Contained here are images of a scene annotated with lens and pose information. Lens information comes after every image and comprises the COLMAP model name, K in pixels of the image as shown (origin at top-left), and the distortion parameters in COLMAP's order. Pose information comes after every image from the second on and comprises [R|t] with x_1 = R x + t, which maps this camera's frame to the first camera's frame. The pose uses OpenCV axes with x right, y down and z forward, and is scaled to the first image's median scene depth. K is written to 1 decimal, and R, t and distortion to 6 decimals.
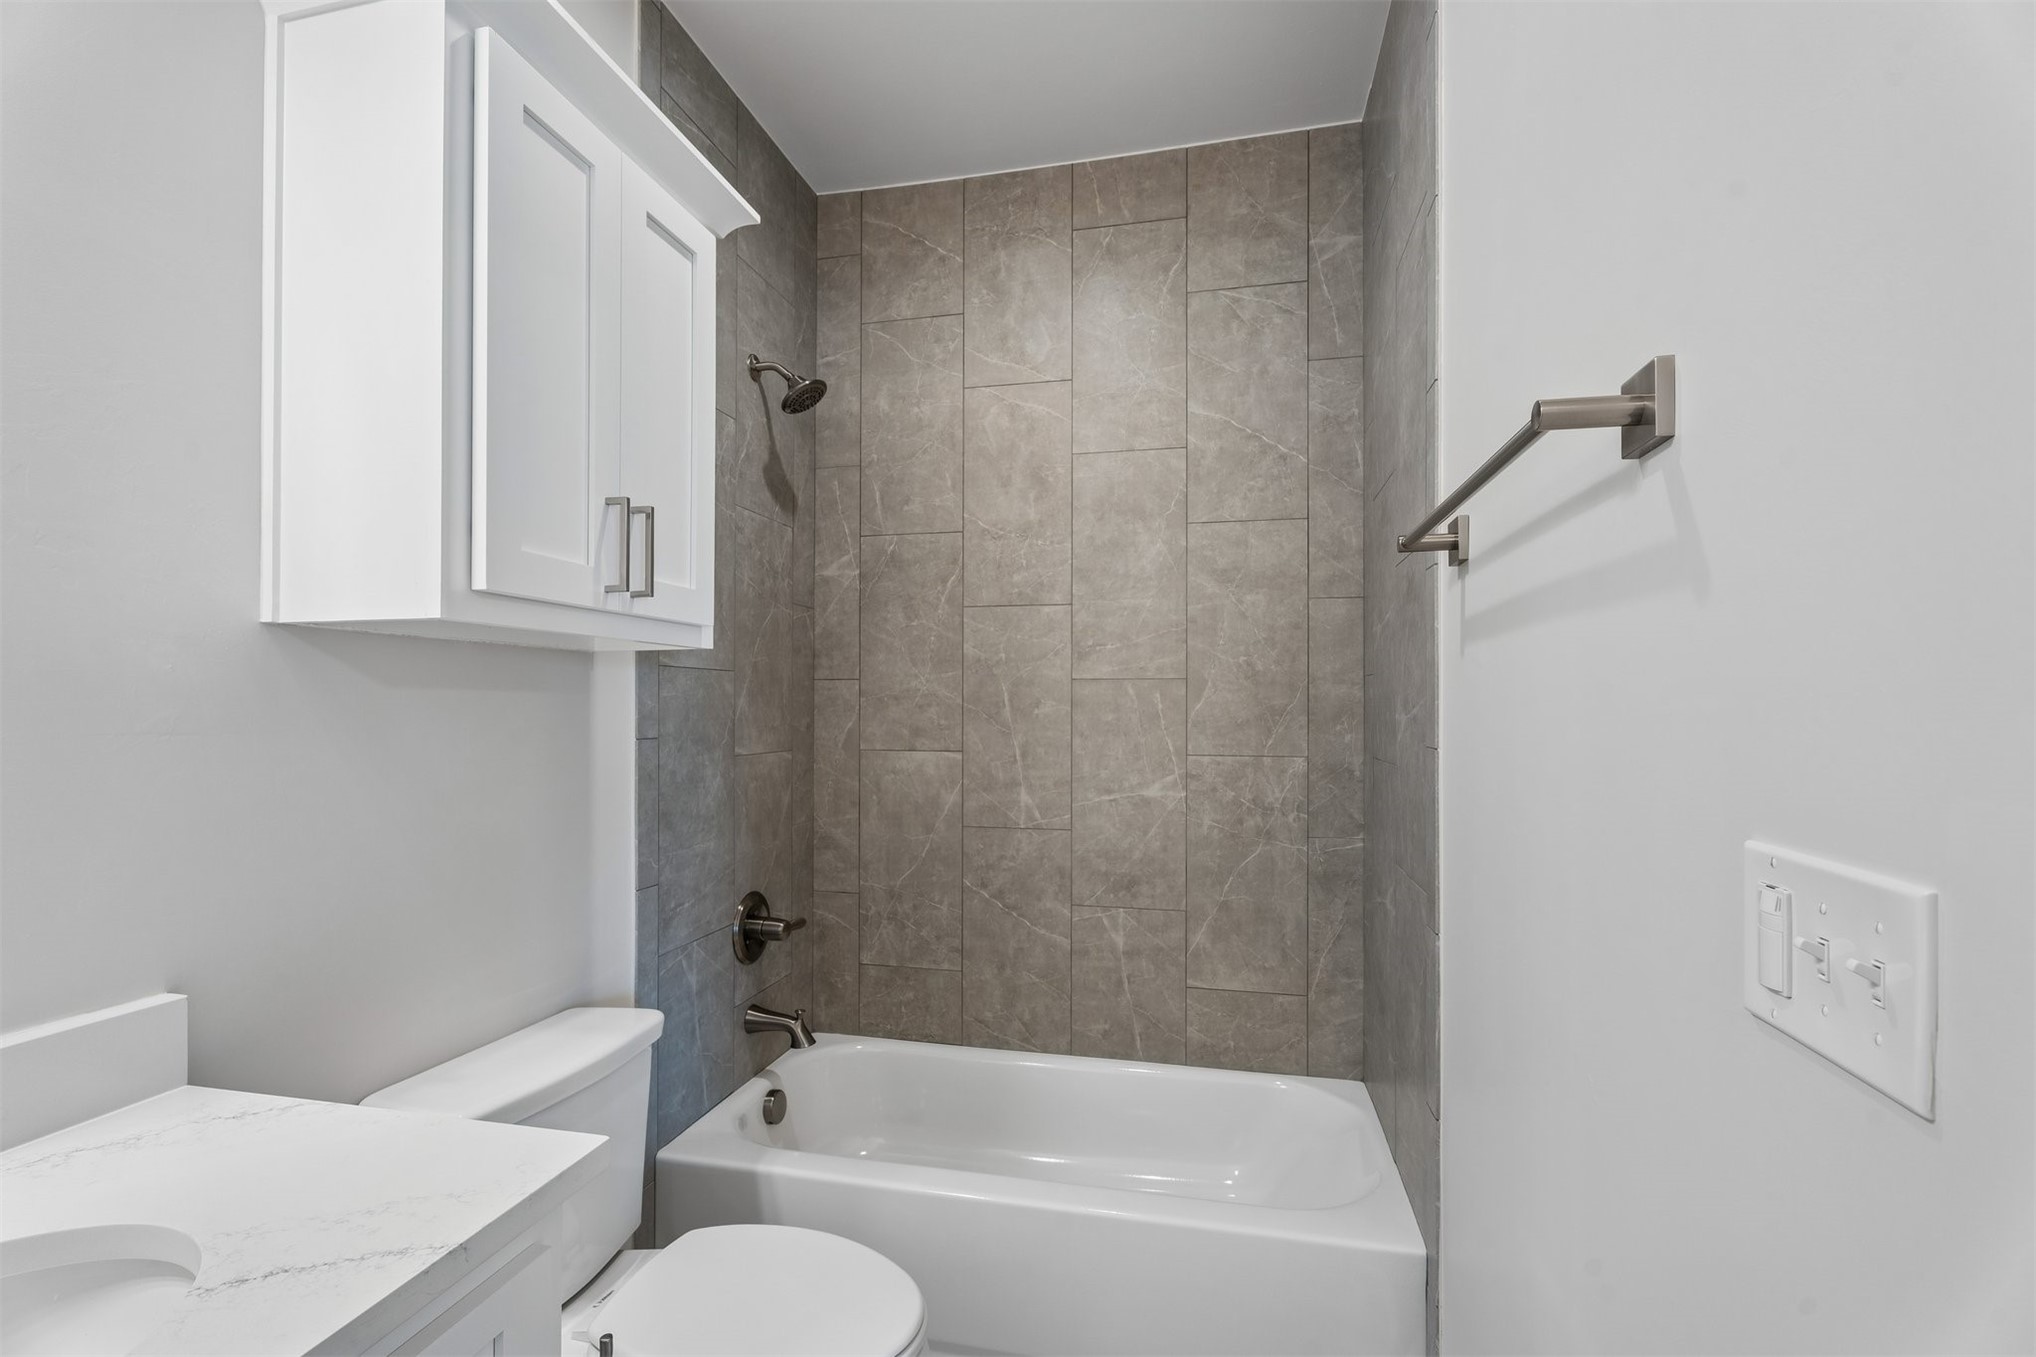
lens RADIAL K [[909.5, 0, 1014.0], [0, 909.5, 701.8], [0, 0, 1]] dist [-0.012212, 0.009895]
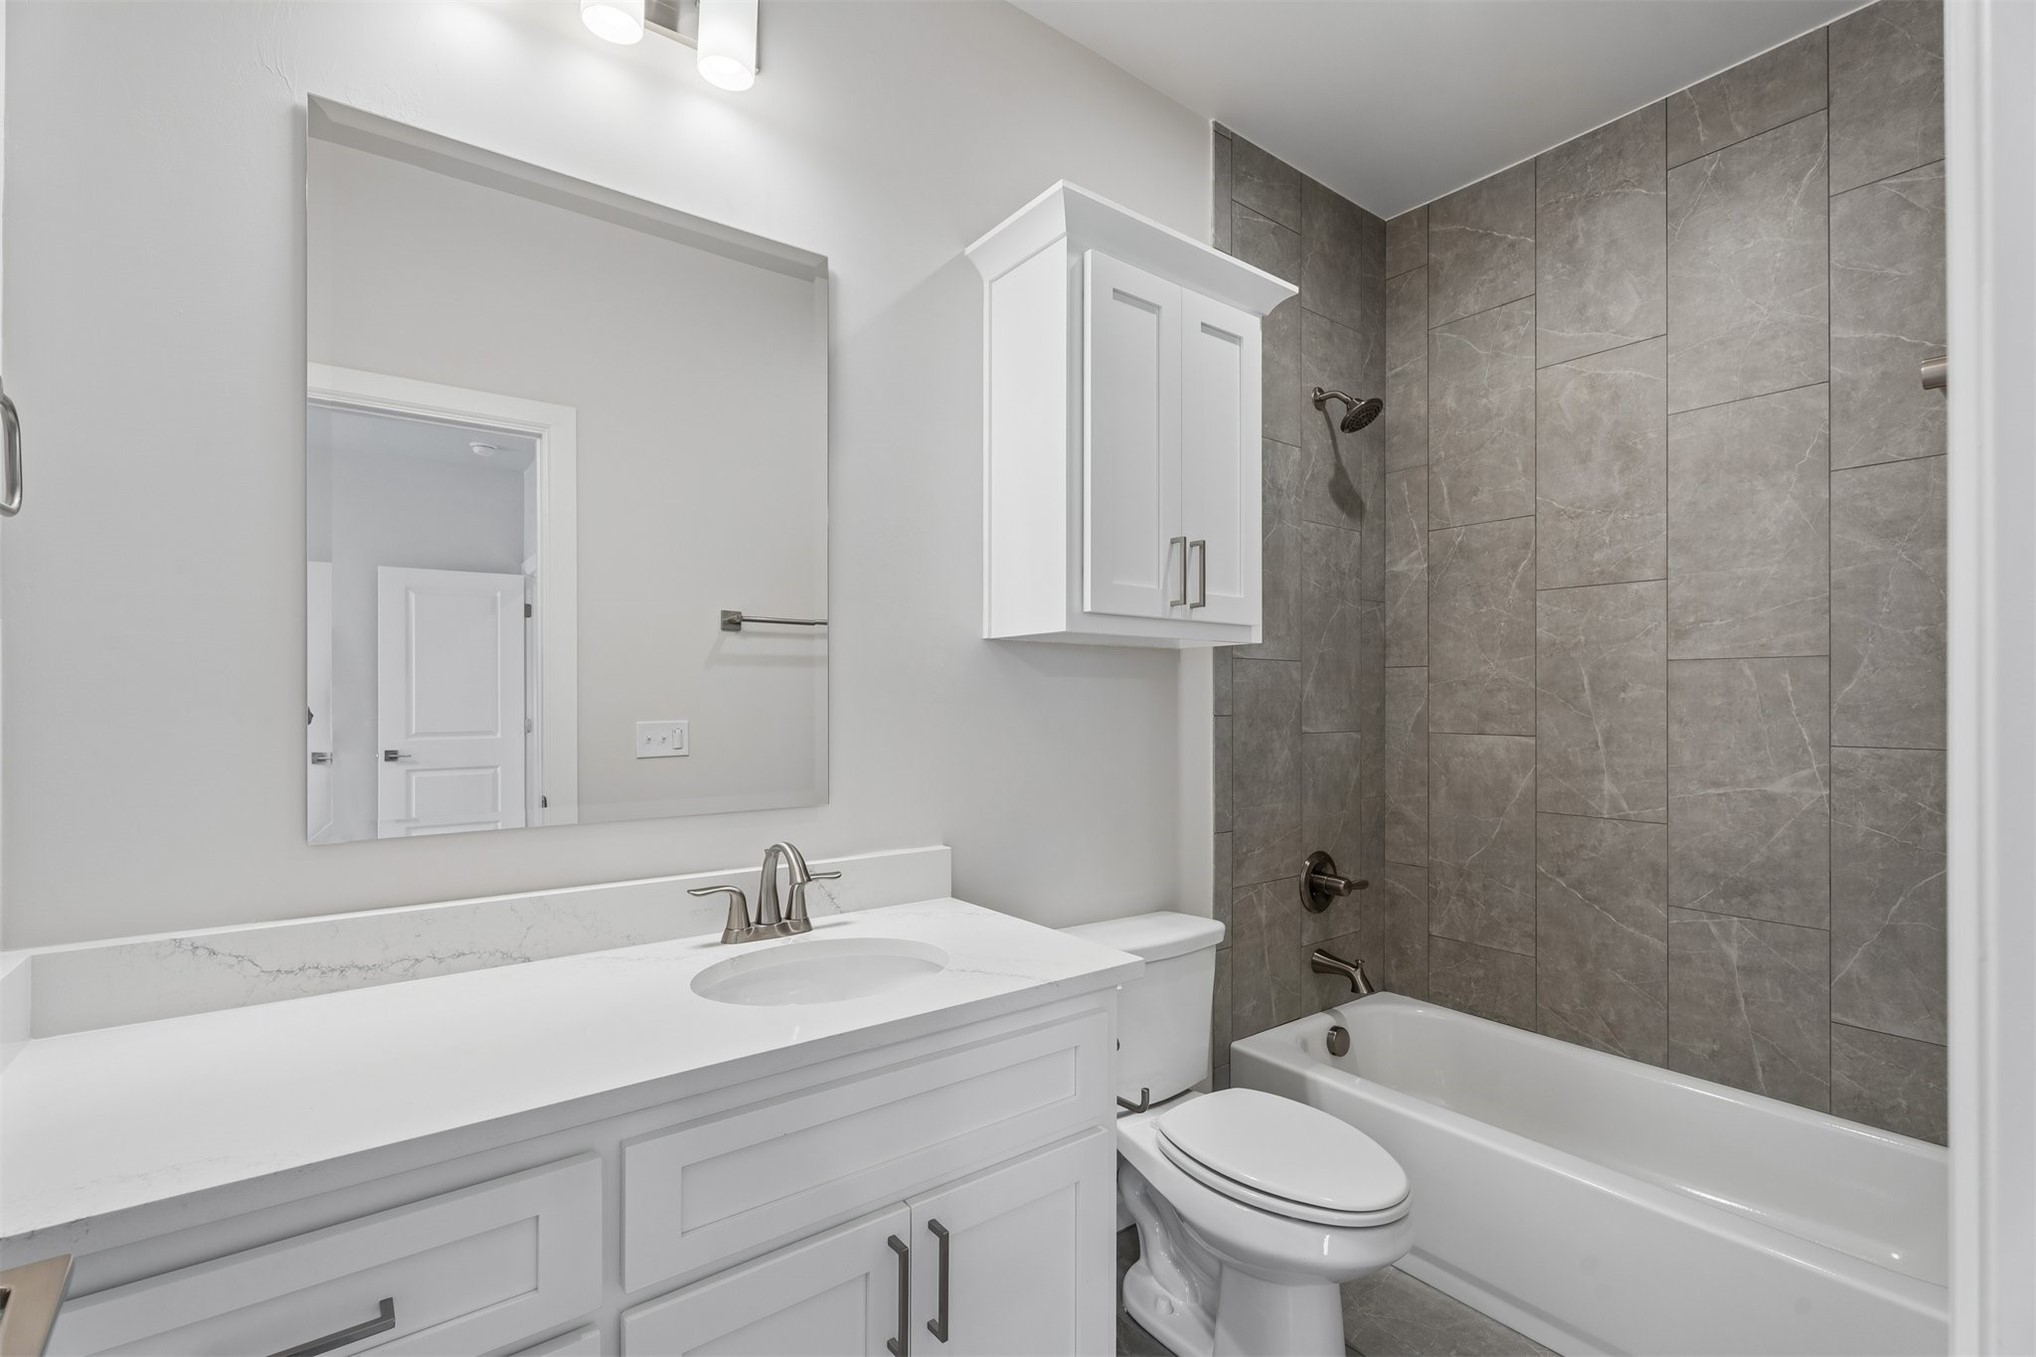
lens RADIAL K [[909.5, 0, 1014.0], [0, 909.5, 701.8], [0, 0, 1]] dist [-0.012212, 0.009895]
pose [[0.768903, 0.000754, -0.639365, 0.143698], [0.003181, 0.999982, 0.005005, 0.010604], [0.639358, -0.005882, 0.768887, -0.130196]]
